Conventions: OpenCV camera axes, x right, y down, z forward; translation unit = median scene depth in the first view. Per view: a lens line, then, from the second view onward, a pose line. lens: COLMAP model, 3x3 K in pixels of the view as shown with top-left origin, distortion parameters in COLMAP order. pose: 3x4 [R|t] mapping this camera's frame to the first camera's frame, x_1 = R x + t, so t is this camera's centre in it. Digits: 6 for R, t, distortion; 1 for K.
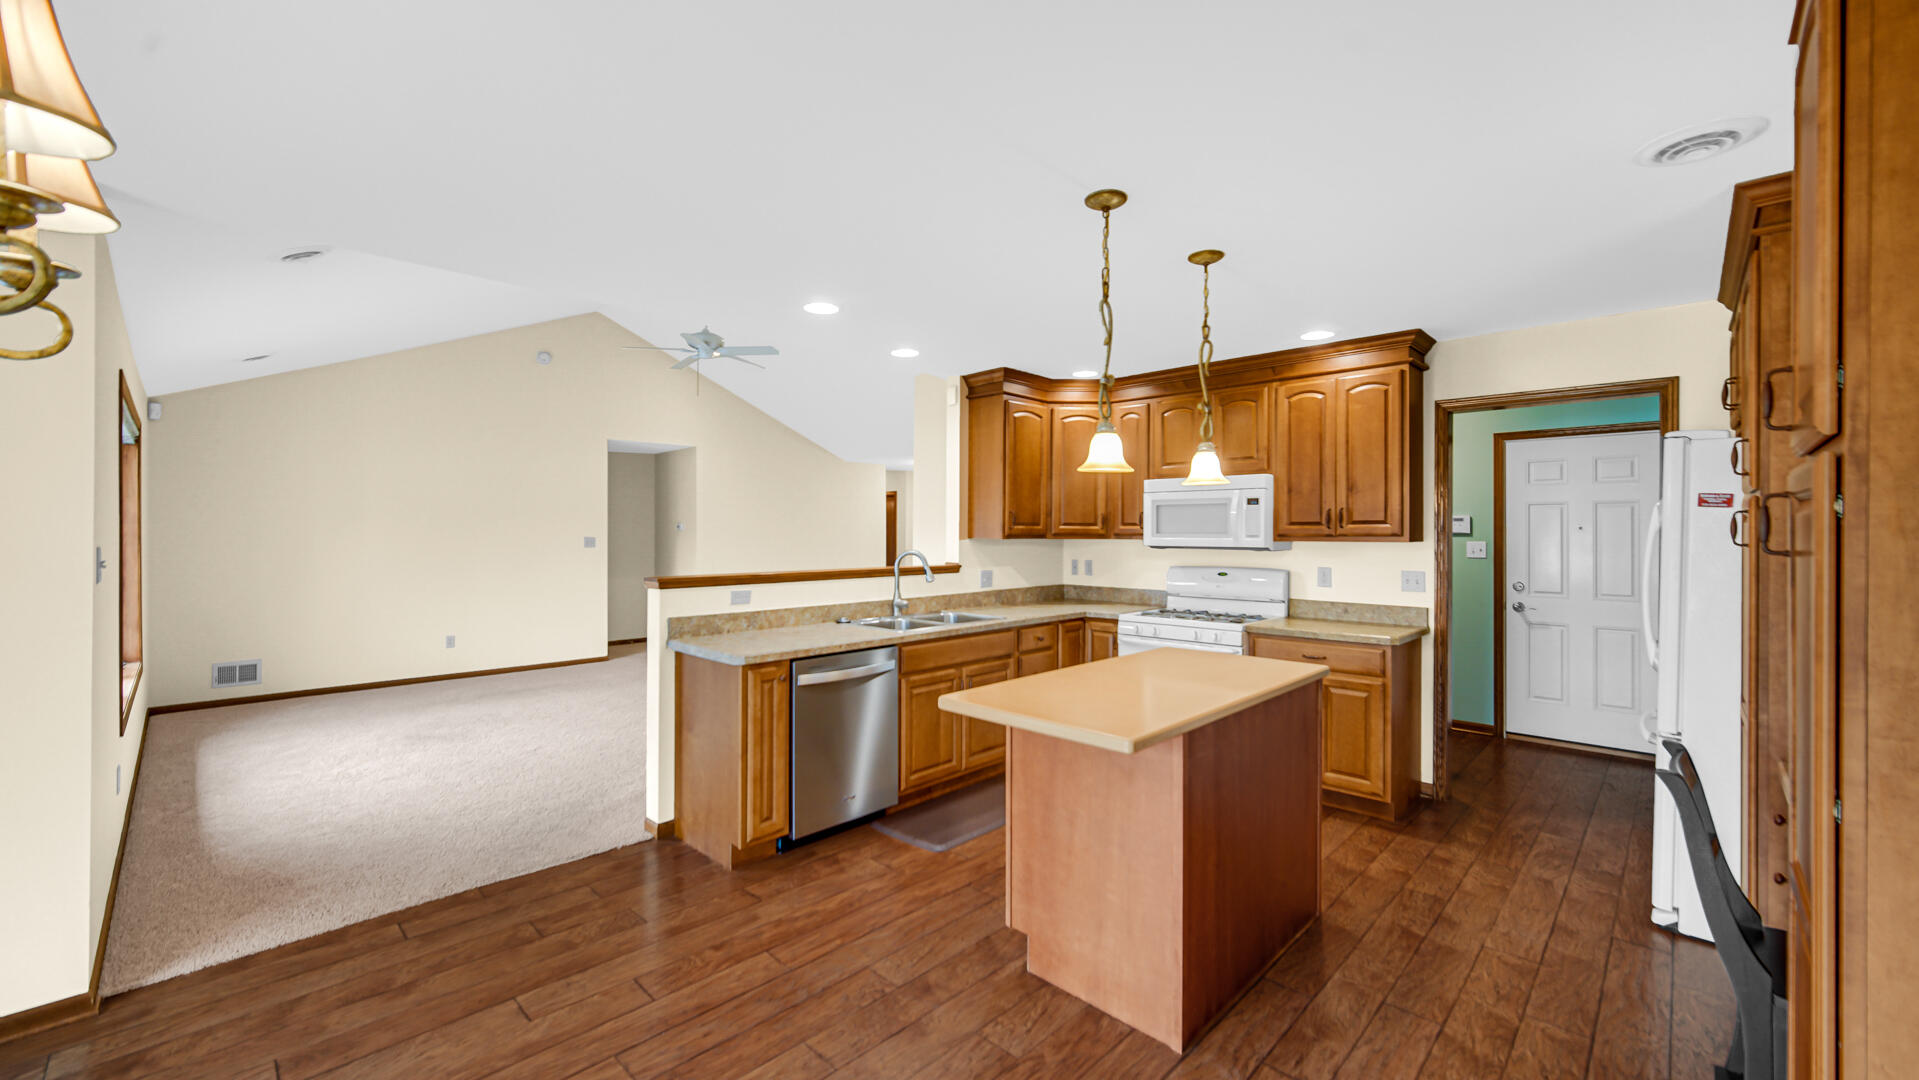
lens RADIAL K [[752.0, 0, 956.2], [0, 752.0, 528.2], [0, 0, 1]] dist [-0.000554, -0.000020]
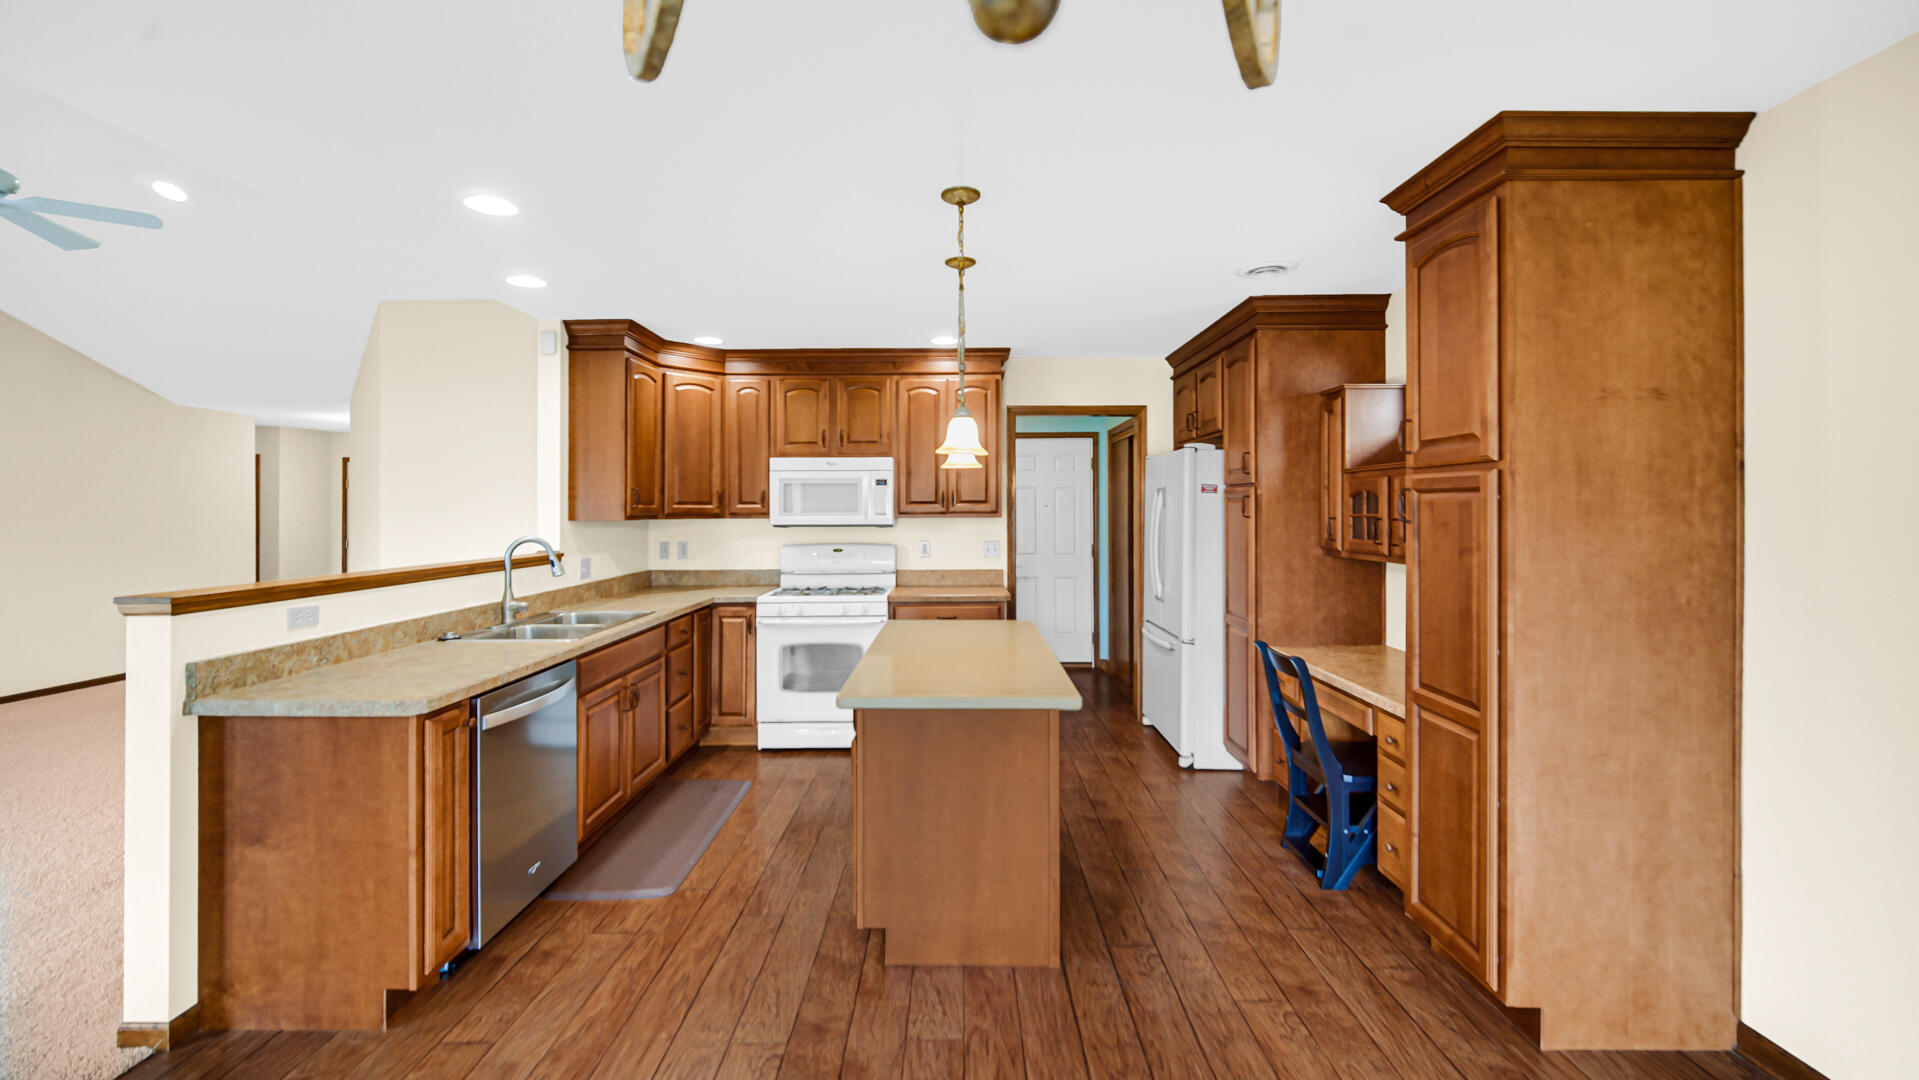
lens RADIAL K [[762.6, 0, 953.9], [0, 762.6, 505.9], [0, 0, 1]] dist [-0.000861, 0.000041]
pose [[0.722698, -0.002004, 0.691161, -0.307966], [0.001571, 0.999998, 0.001257, -0.002549], [-0.691163, 0.000177, 0.722699, 0.135960]]
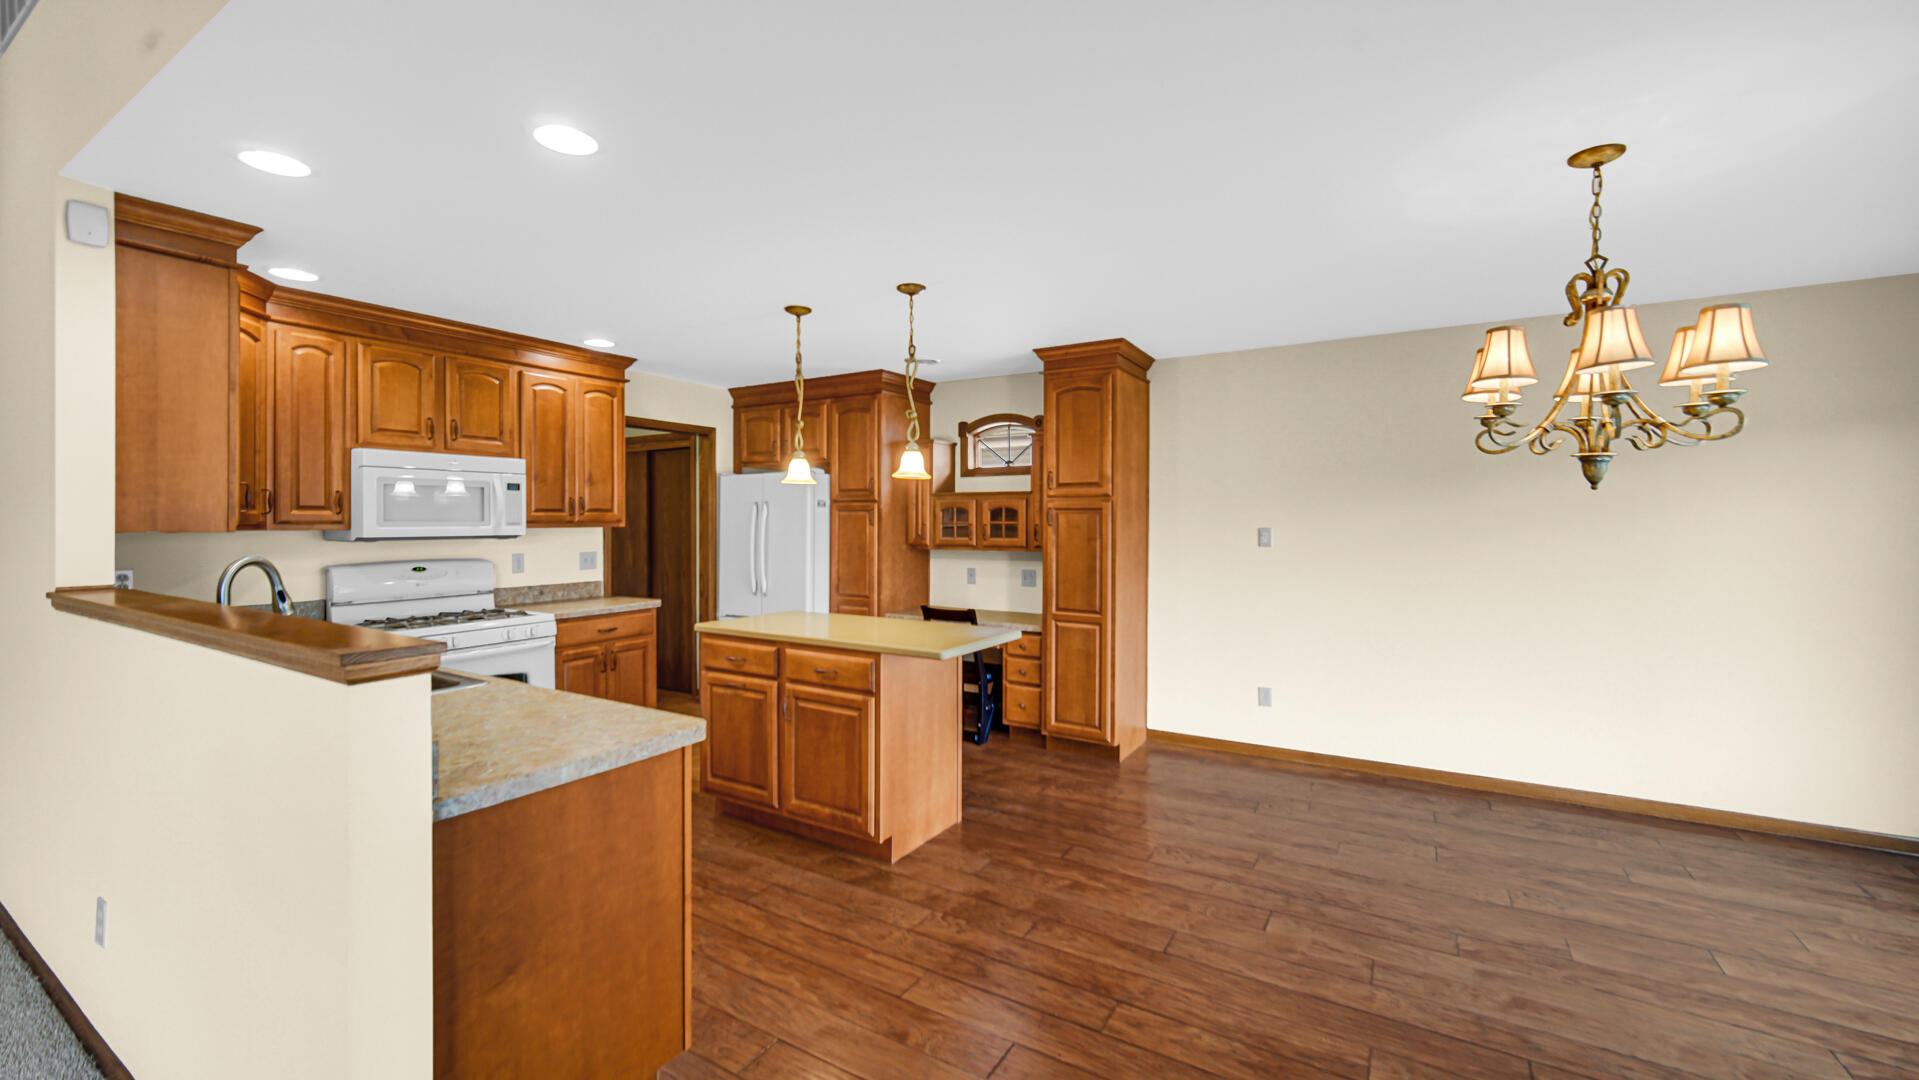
lens RADIAL K [[752.0, 0, 956.2], [0, 752.0, 528.2], [0, 0, 1]] dist [-0.000554, -0.000020]
pose [[-0.222424, -0.012355, 0.974872, -0.689860], [-0.005285, 0.999920, 0.011467, 0.002963], [-0.974936, -0.002602, -0.222472, 0.699472]]
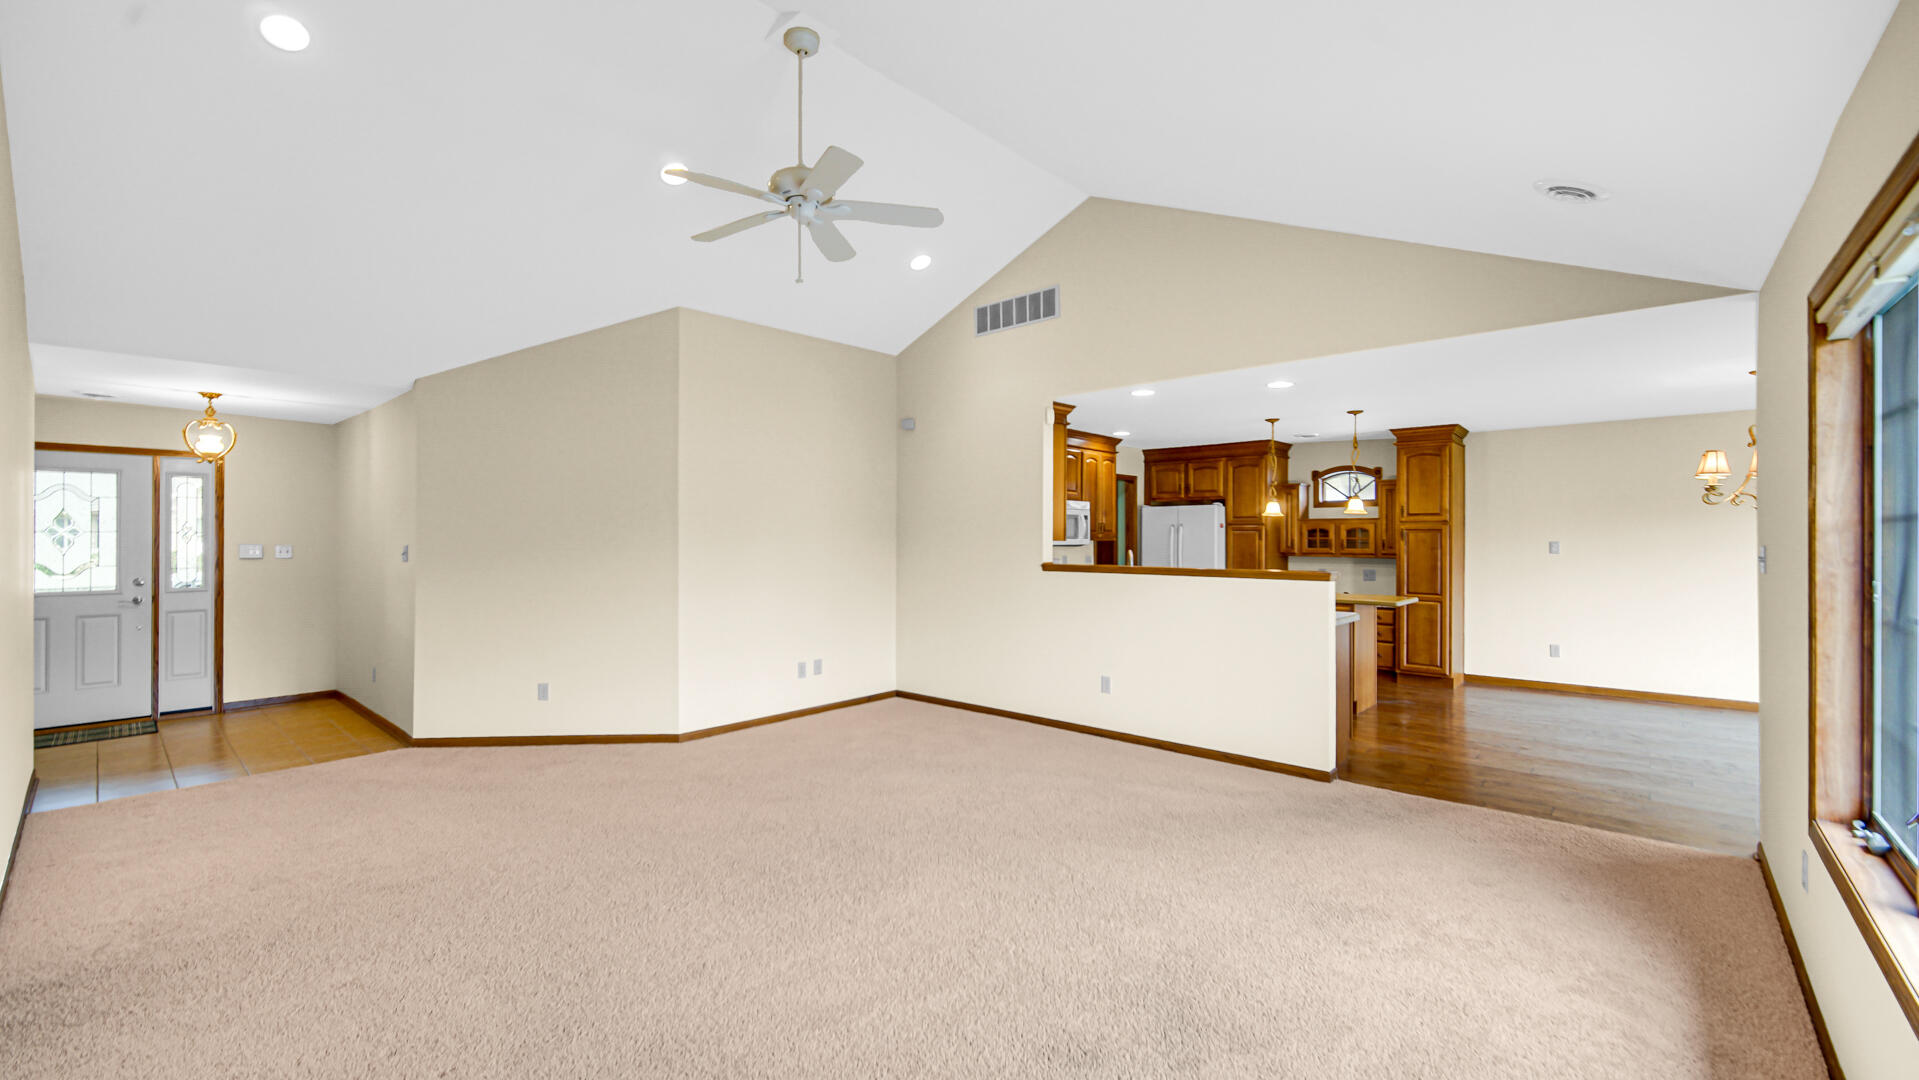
lens RADIAL K [[778.1, 0, 959.8], [0, 778.1, 536.5], [0, 0, 1]] dist [-0.000568, 0.000017]
pose [[-0.041795, 0.000855, 0.999126, -1.412834], [-0.005323, 0.999985, -0.001079, 0.010182], [-0.999112, -0.005364, -0.041790, 1.426061]]
